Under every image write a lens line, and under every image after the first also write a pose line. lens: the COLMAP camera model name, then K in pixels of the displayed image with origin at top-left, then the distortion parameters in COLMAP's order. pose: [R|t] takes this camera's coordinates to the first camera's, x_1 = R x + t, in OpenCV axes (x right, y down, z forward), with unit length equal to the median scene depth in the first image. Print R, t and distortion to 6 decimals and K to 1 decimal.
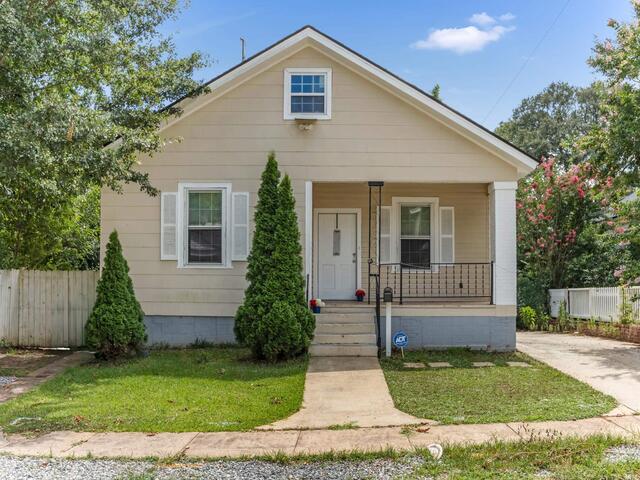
lens RADIAL K [[612.9, 0, 319.0], [0, 612.9, 252.8], [0, 0, 1]] dist [-0.102340, -0.010090]
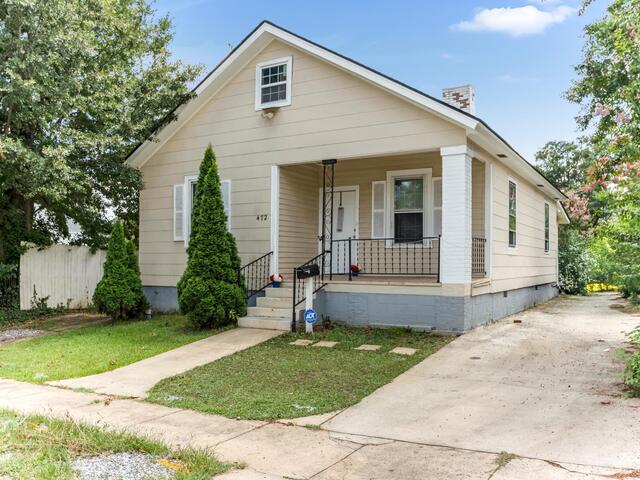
lens RADIAL K [[545.5, 0, 320.0], [0, 545.5, 240.0], [0, 0, 1]] dist [-0.095054, -0.000410]
pose [[0.867667, -0.019627, -0.496758, 0.530274], [0.033554, 0.999254, 0.019126, -0.000777], [0.496012, -0.033263, 0.867678, 0.204031]]
